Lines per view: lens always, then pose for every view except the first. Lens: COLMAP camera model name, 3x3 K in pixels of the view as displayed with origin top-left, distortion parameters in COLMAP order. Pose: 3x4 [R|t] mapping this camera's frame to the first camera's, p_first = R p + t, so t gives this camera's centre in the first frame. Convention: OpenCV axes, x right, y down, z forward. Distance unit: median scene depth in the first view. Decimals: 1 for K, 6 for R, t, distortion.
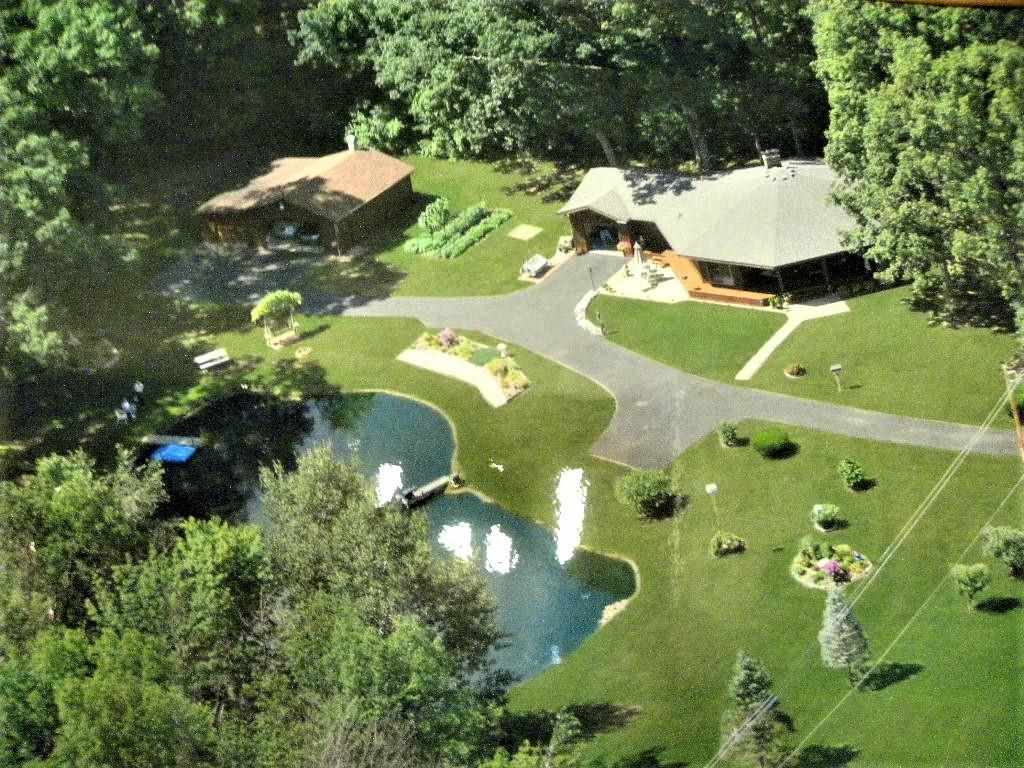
lens RADIAL K [[776.5, 0, 511.3], [0, 776.5, 386.1], [0, 0, 1]] dist [-0.041085, -0.000724]
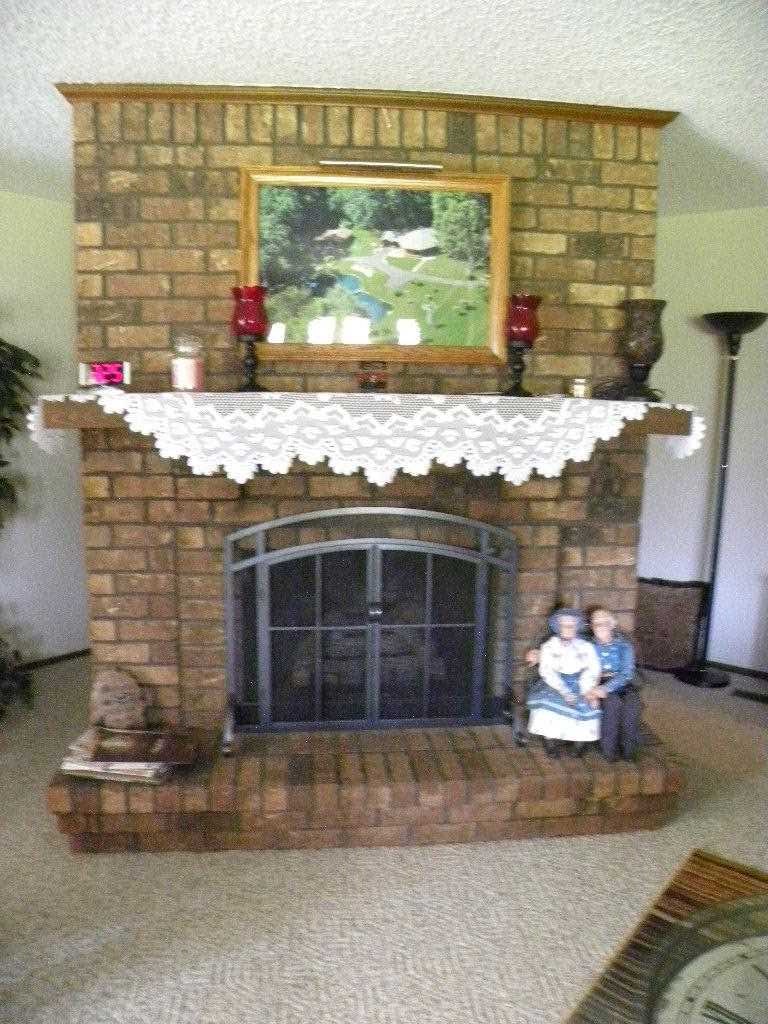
lens RADIAL K [[776.5, 0, 384.6], [0, 776.5, 509.6], [0, 0, 1]] dist [-0.041085, -0.000724]
pose [[0.999952, -0.007657, -0.006115, 0.110755], [0.008906, 0.970397, 0.241353, 0.299908], [0.004086, -0.241396, 0.970418, -4.681643]]
